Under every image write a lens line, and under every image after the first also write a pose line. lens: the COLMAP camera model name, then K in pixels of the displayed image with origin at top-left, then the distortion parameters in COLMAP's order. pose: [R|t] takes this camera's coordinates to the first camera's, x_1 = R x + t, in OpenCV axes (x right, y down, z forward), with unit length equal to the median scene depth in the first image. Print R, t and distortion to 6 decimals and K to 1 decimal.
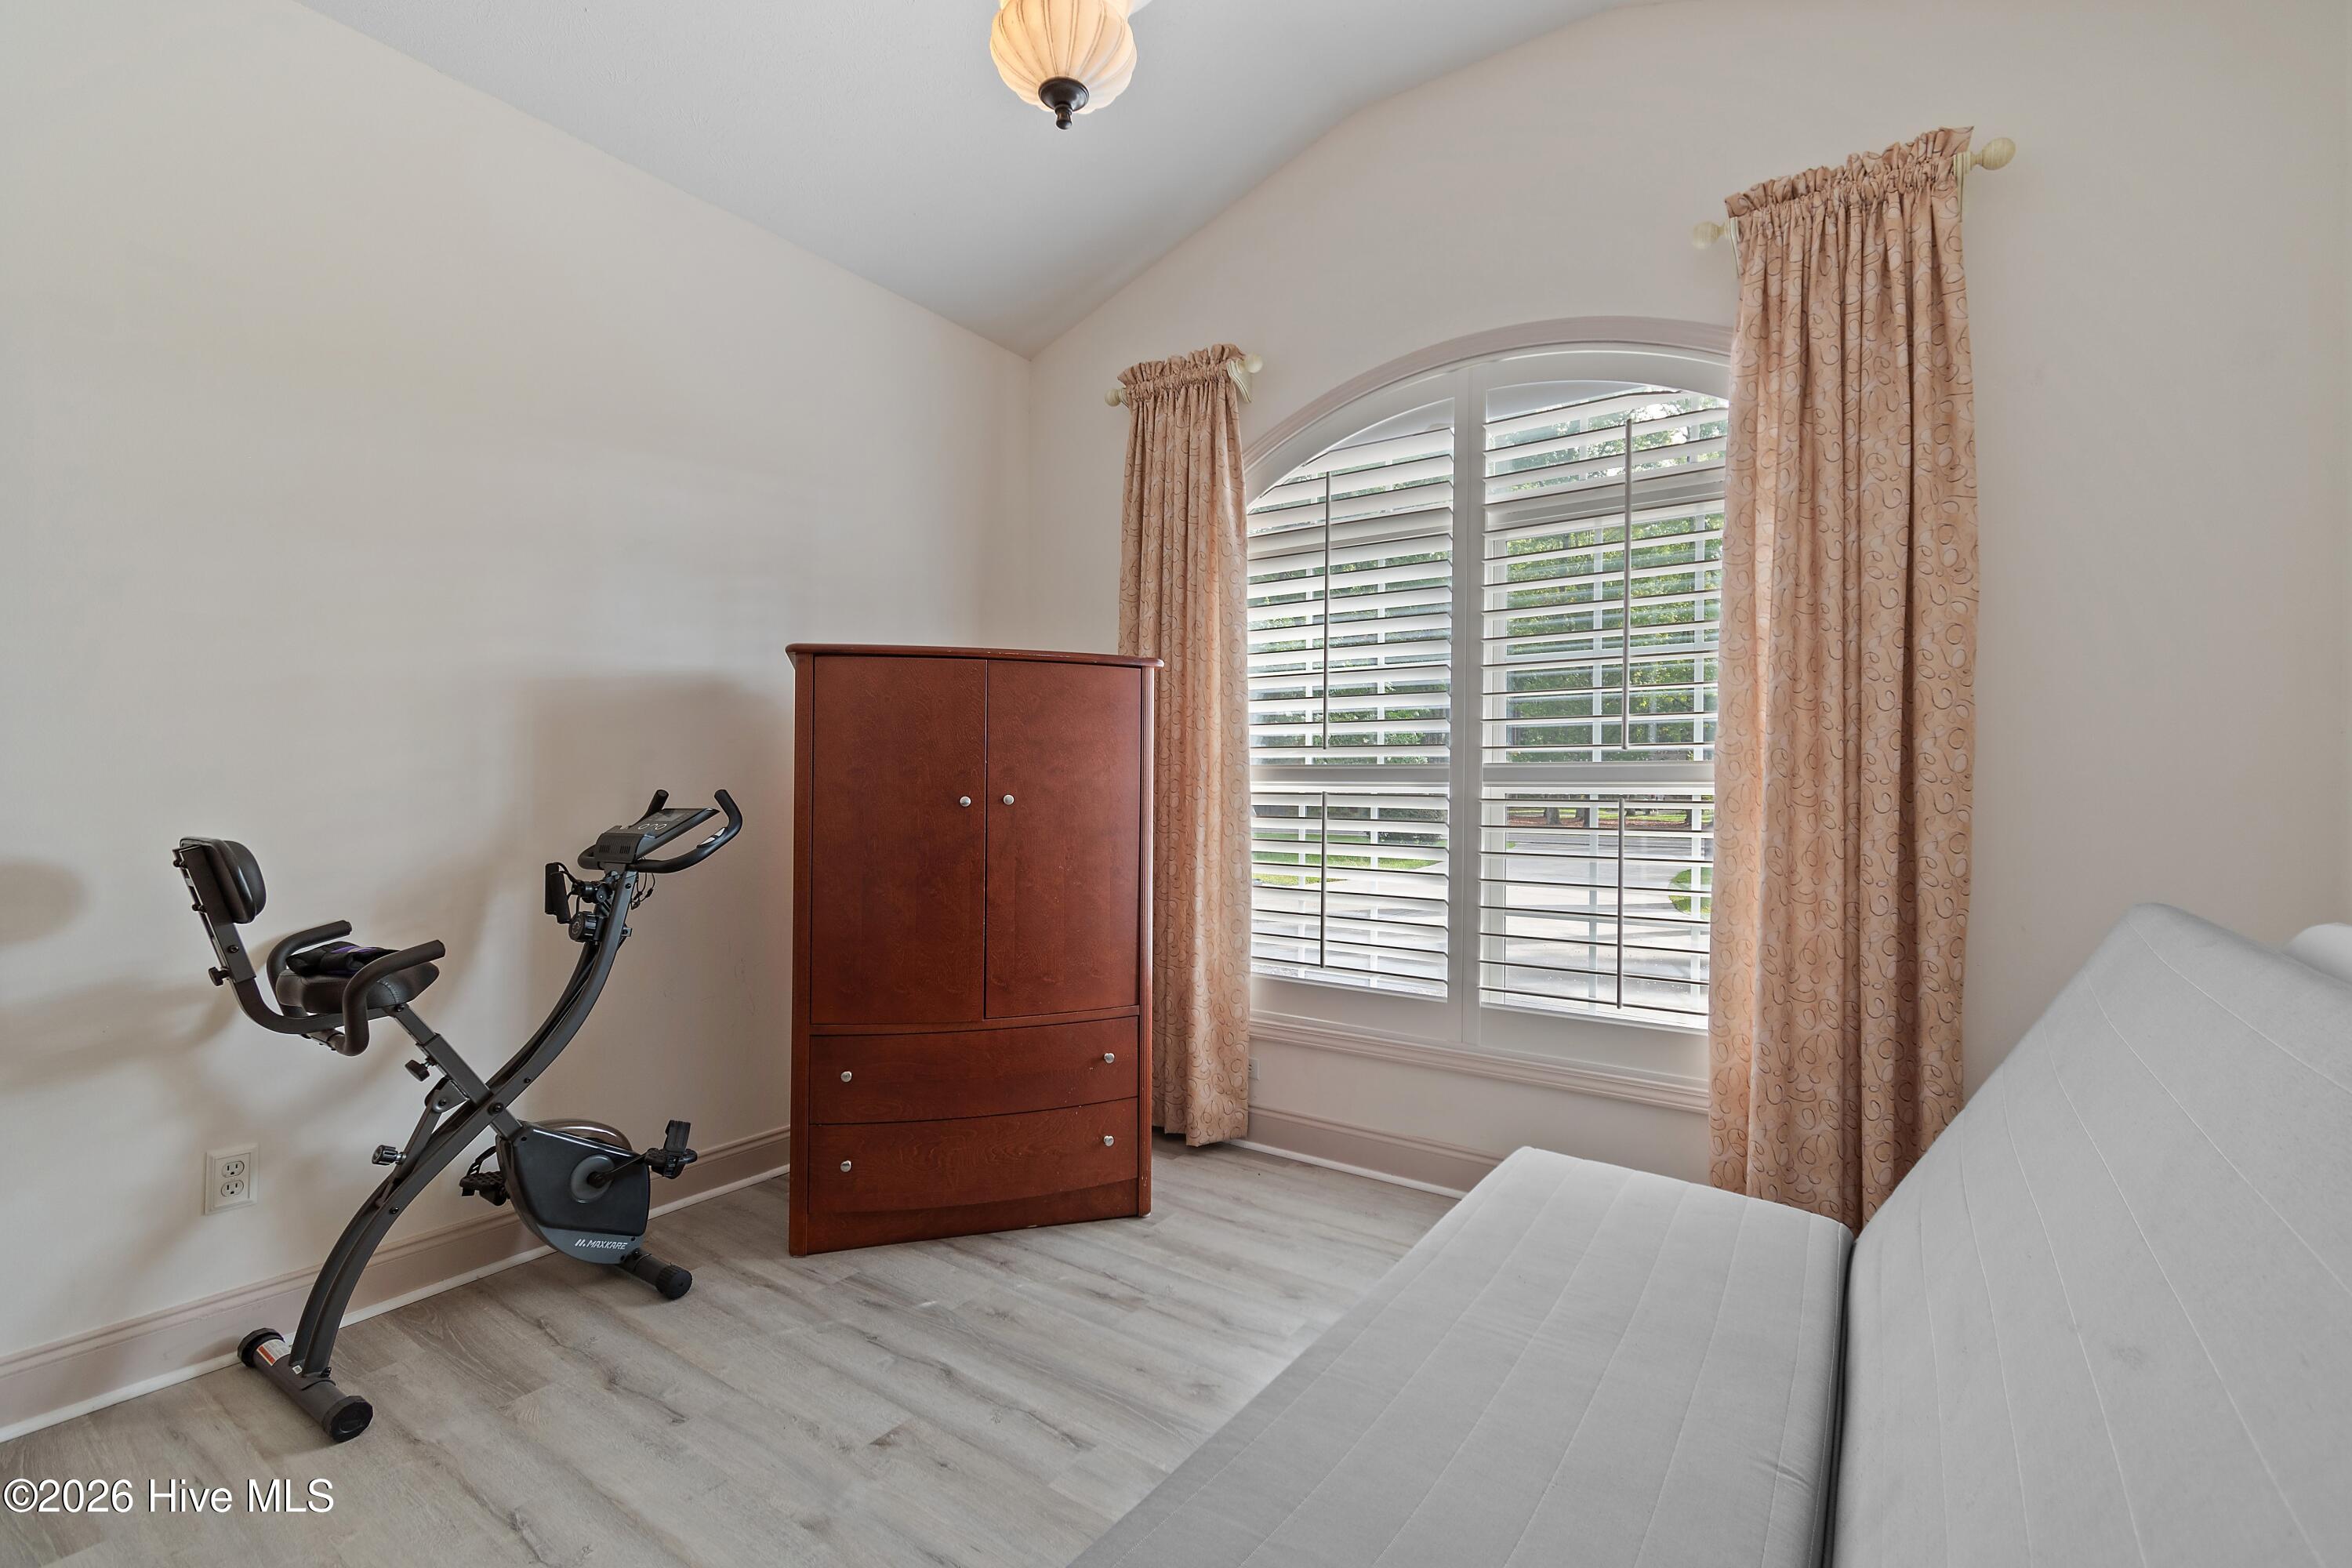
lens RADIAL K [[1030.5, 0, 1169.3], [0, 1030.5, 787.9], [0, 0, 1]] dist [-0.000731, -0.000401]
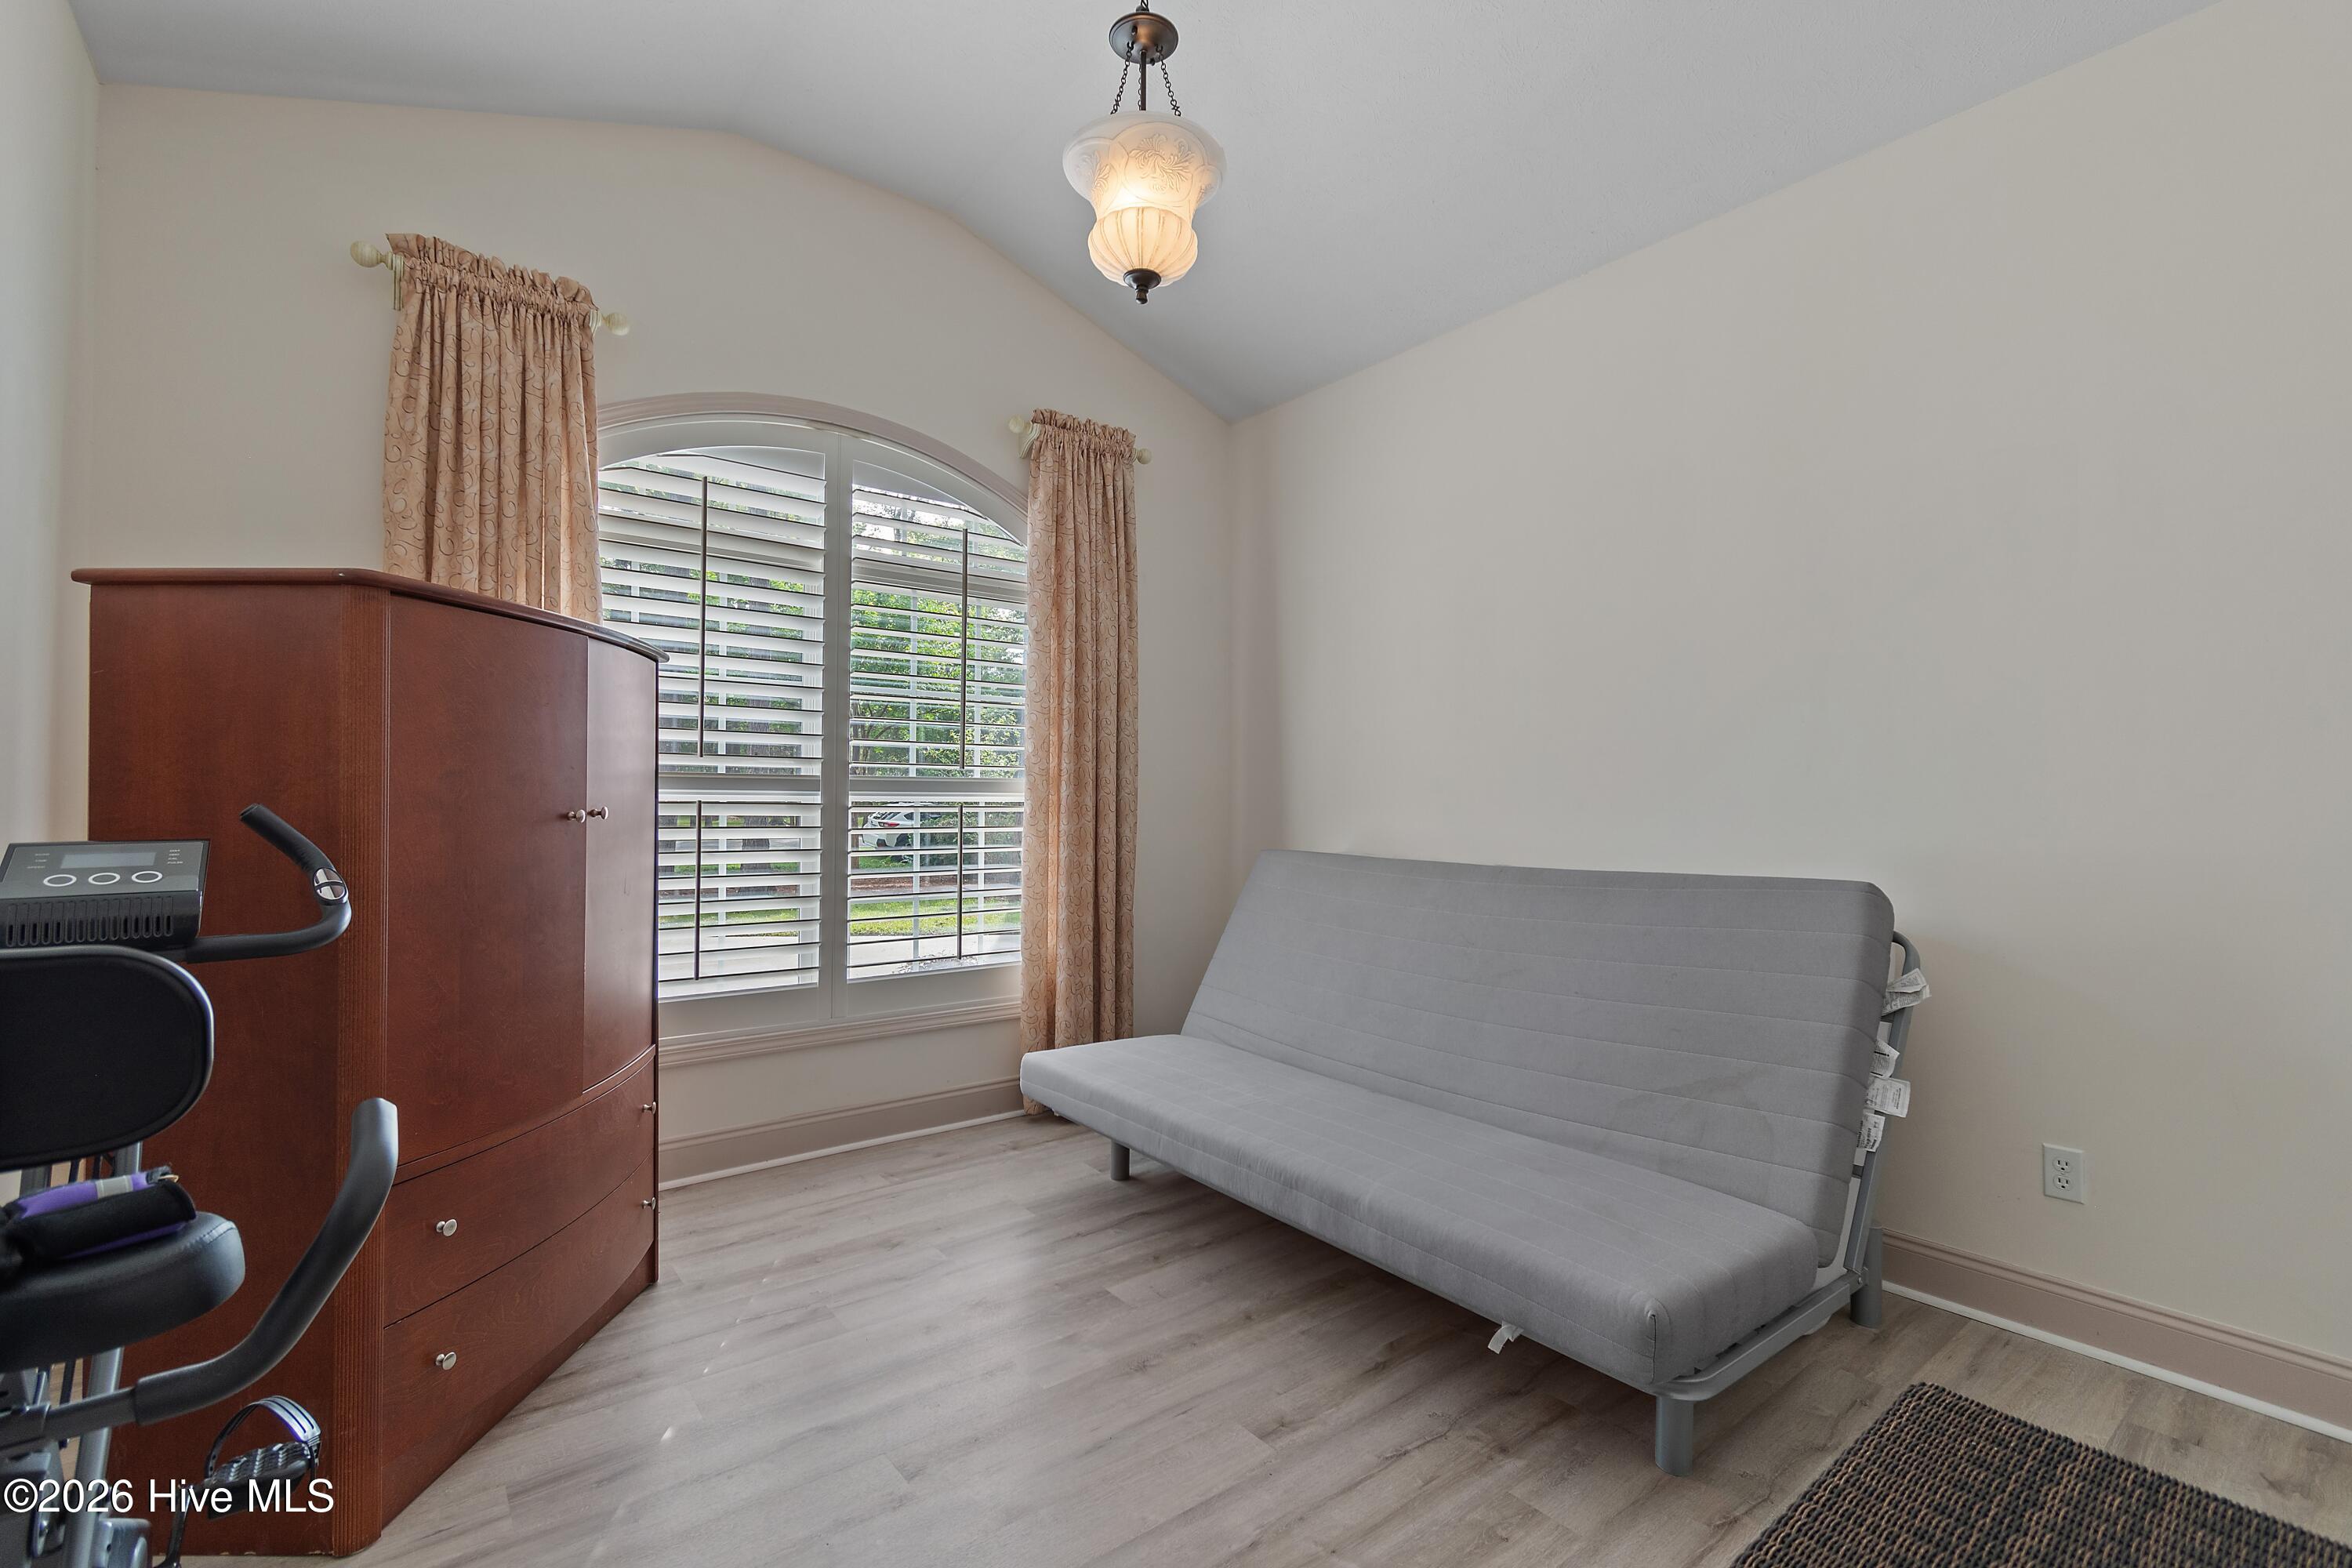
lens RADIAL K [[1030.5, 0, 1172.2], [0, 1030.5, 791.4], [0, 0, 1]] dist [-0.000731, -0.000401]
pose [[0.287667, 0.006569, 0.957708, -0.719192], [-0.002728, 0.999978, -0.006040, 0.000100], [-0.957727, -0.000875, 0.287679, 0.311299]]
